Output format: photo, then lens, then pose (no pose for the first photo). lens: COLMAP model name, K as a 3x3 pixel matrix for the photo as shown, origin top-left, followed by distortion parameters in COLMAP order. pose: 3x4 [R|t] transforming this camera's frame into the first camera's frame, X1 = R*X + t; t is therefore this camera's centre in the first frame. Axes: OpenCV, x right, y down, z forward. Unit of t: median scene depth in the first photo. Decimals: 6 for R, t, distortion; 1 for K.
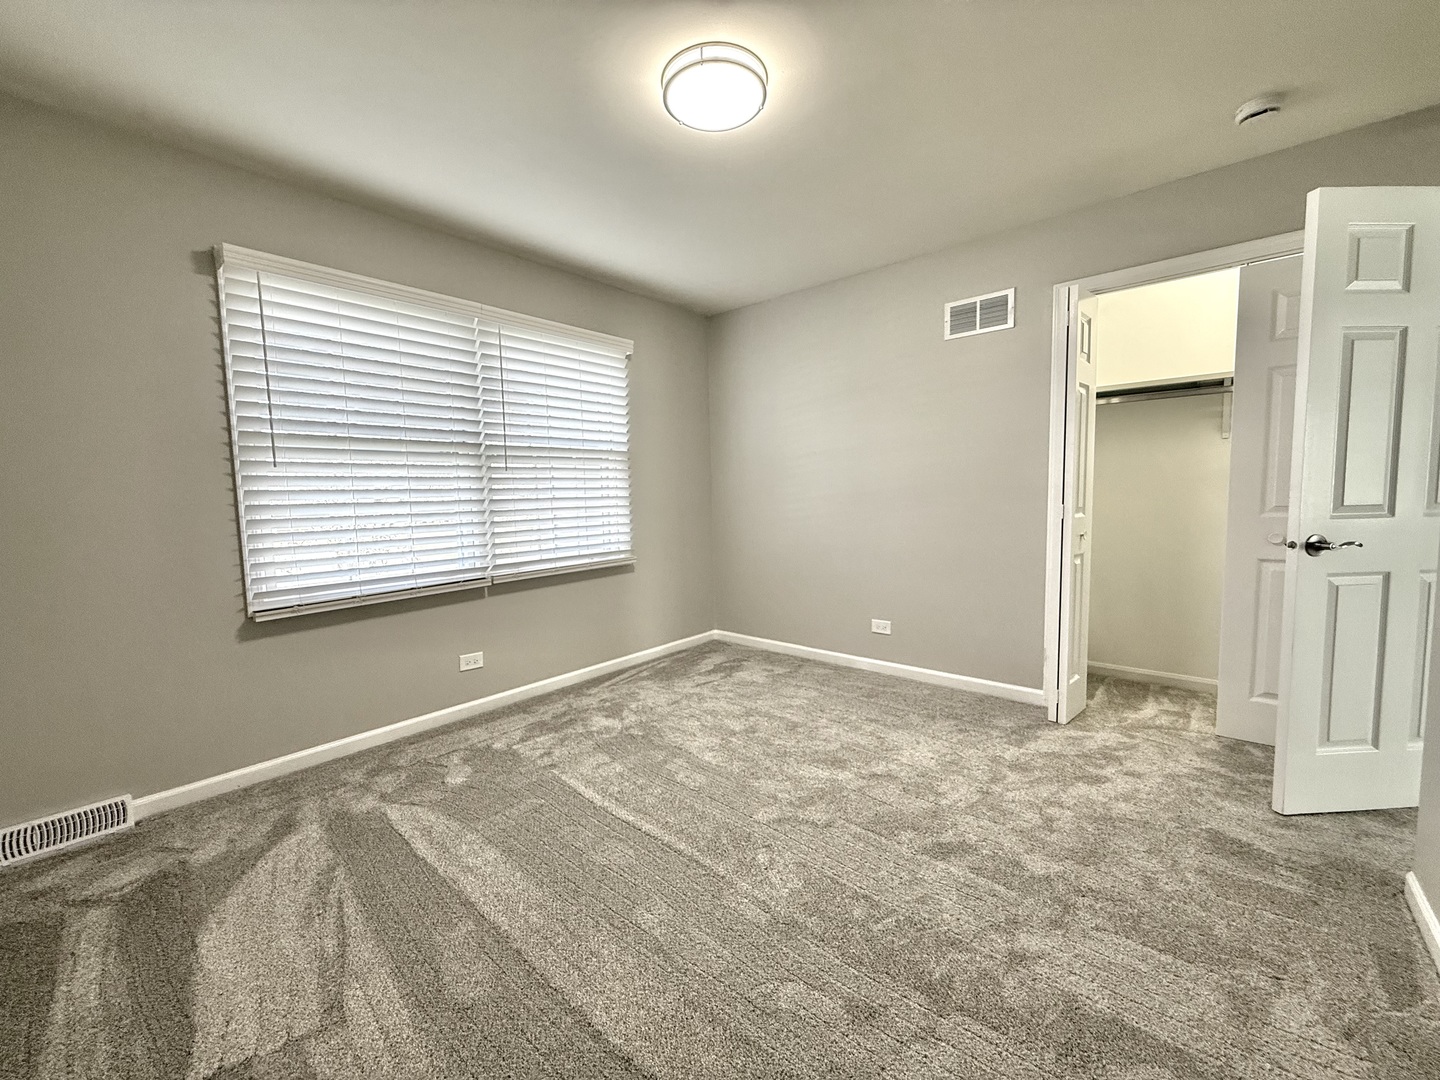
lens RADIAL K [[569.7, 0, 705.7], [0, 569.7, 534.0], [0, 0, 1]] dist [0.002033, 0.000272]
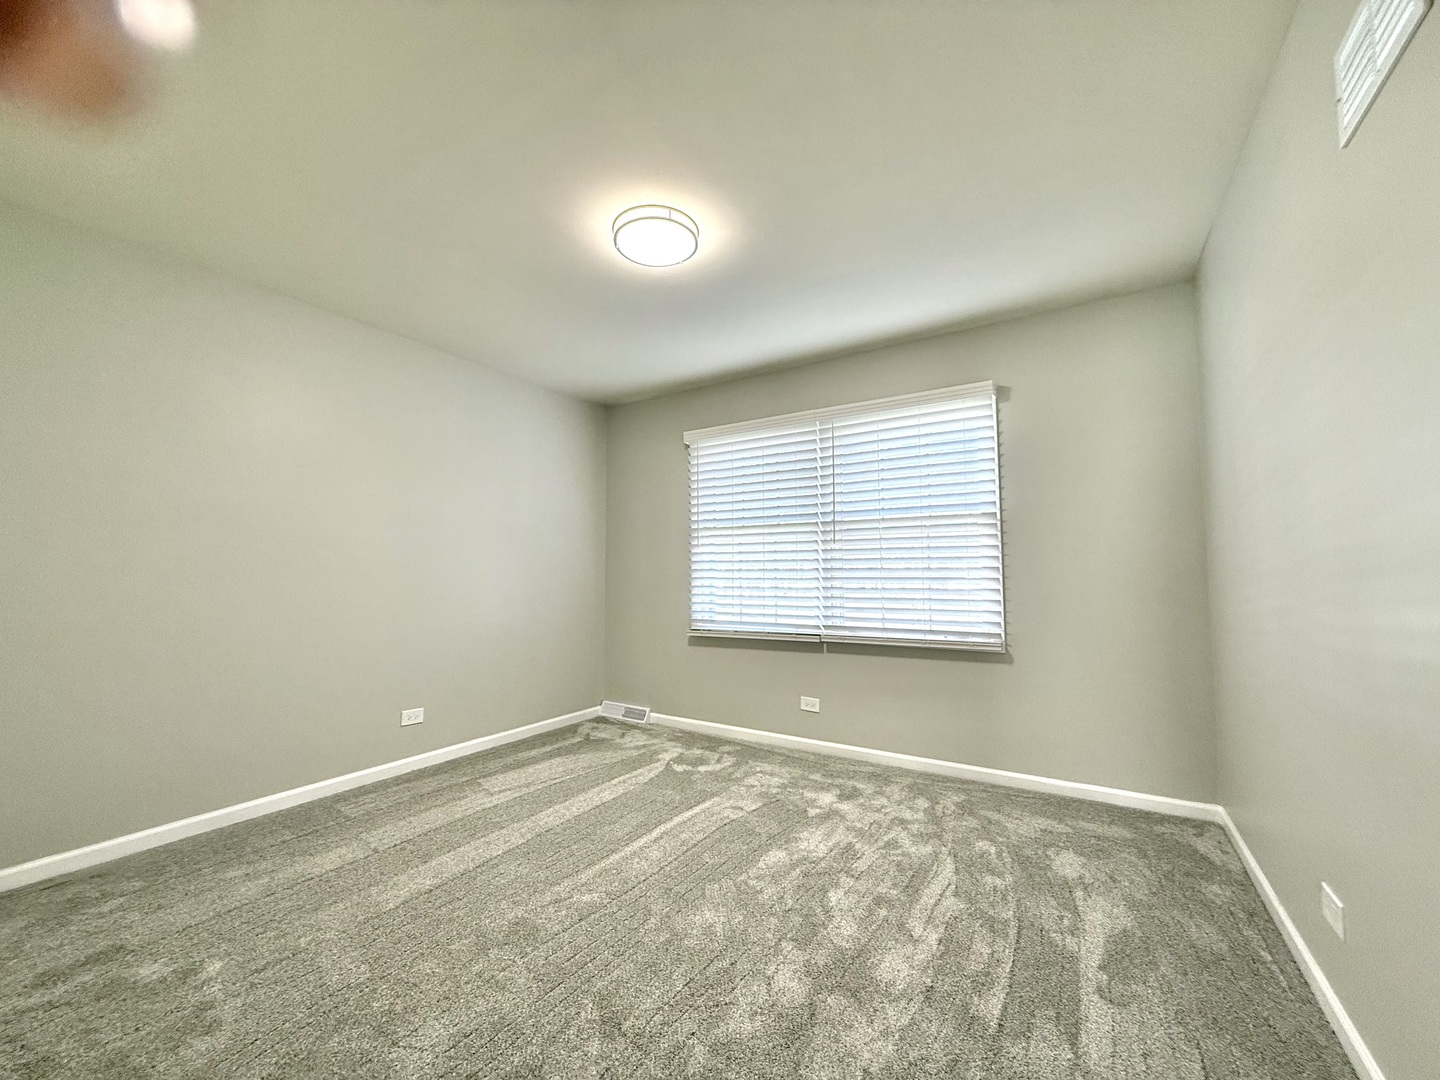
lens RADIAL K [[569.7, 0, 721.3], [0, 569.7, 535.5], [0, 0, 1]] dist [0.002033, 0.000272]
pose [[0.161218, -0.047007, -0.985799, 0.768673], [-0.070084, 0.995798, -0.058945, -0.045003], [0.984427, 0.078592, 0.157246, 0.623485]]
